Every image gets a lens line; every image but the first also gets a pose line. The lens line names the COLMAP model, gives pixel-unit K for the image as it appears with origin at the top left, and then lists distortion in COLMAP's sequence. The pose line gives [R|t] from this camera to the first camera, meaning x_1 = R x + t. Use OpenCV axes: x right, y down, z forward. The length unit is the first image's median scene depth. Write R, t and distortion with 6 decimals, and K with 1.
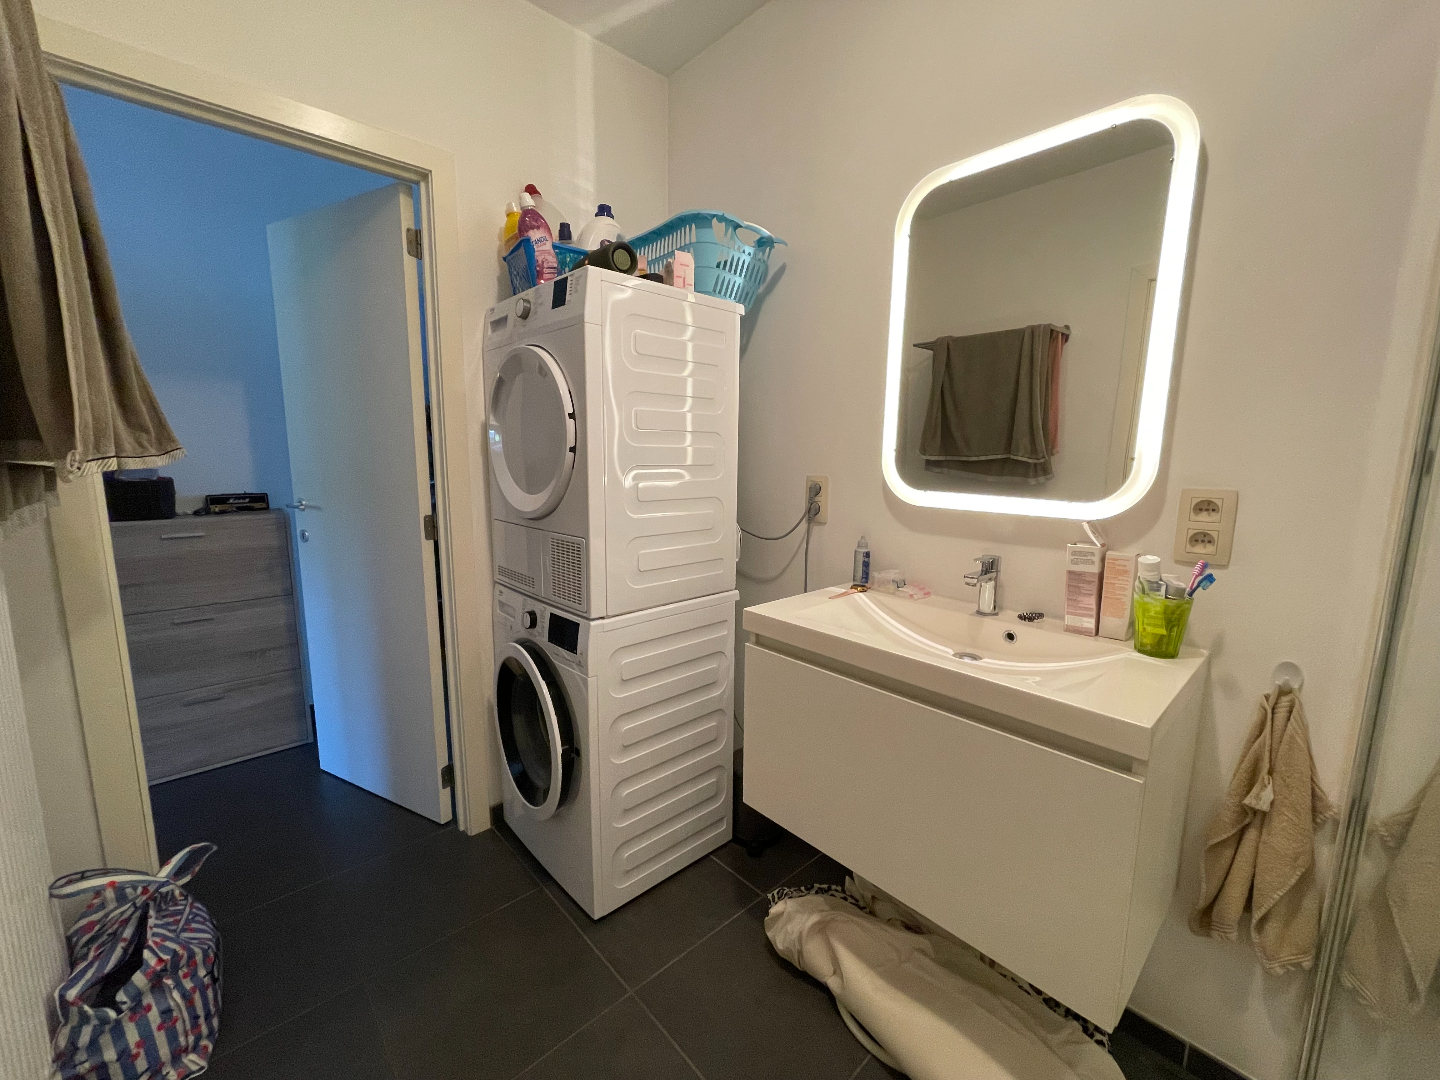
lens RADIAL K [[584.0, 0, 713.3], [0, 584.0, 536.4], [0, 0, 1]] dist [0.000200, 0.000484]
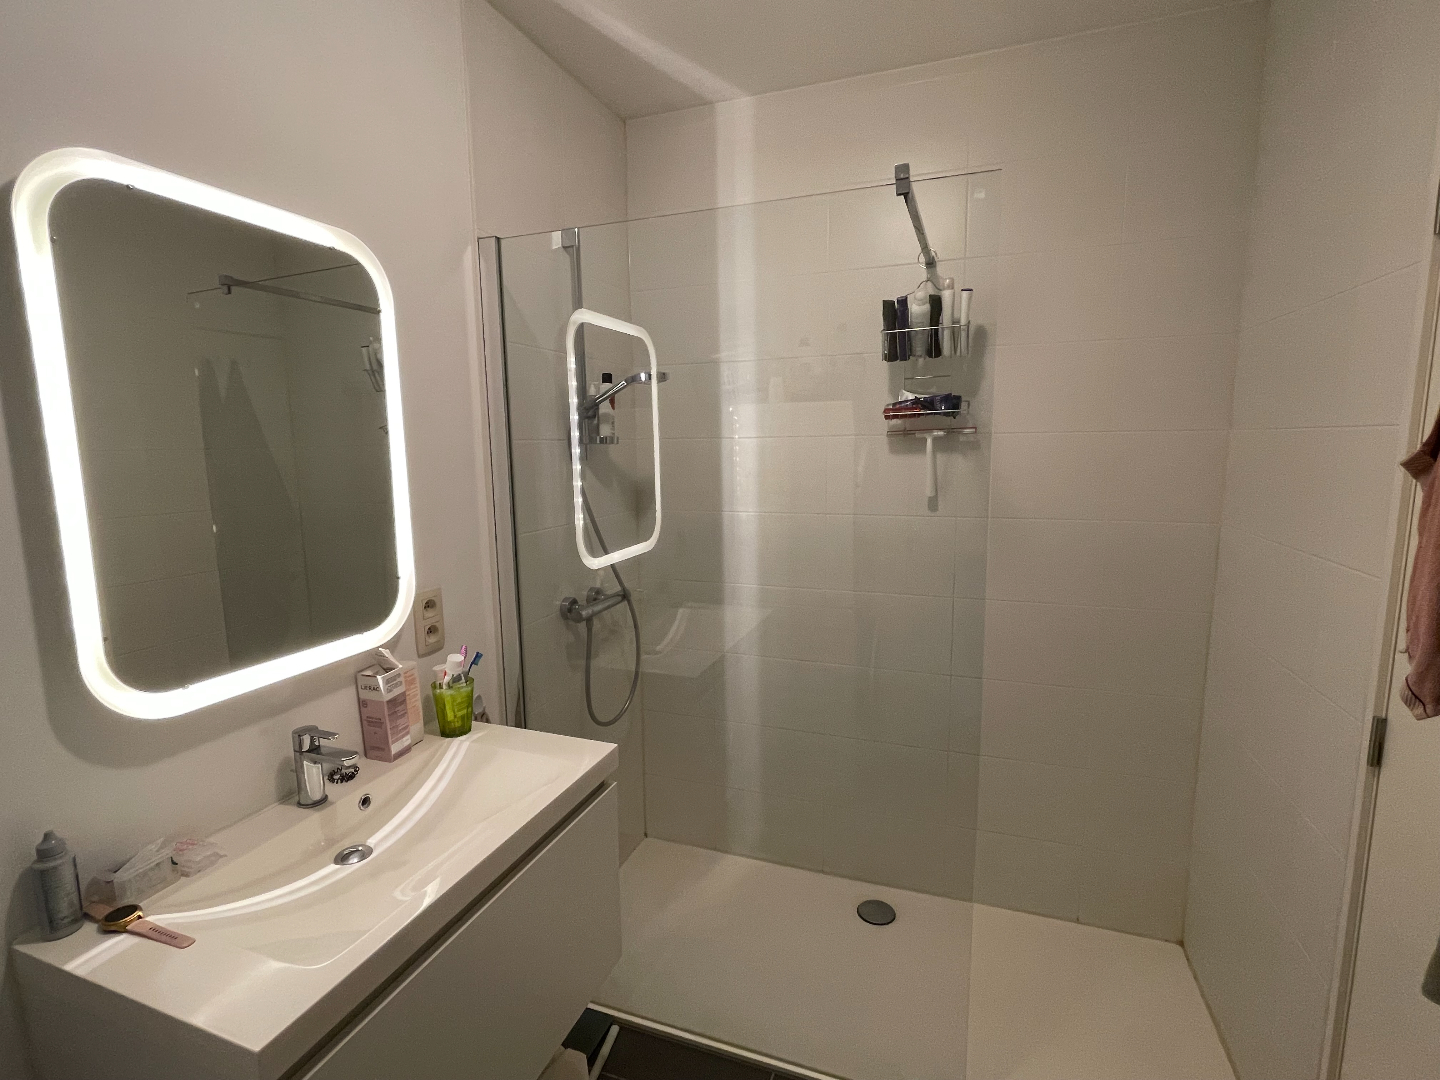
lens RADIAL K [[681.6, 0, 720.7], [0, 681.6, 543.3], [0, 0, 1]] dist [-0.000120, 0.000733]
pose [[-0.457178, -0.136391, 0.878855, -0.552815], [0.130315, 0.967233, 0.217895, -0.344613], [-0.879776, 0.214145, -0.424424, 0.900595]]
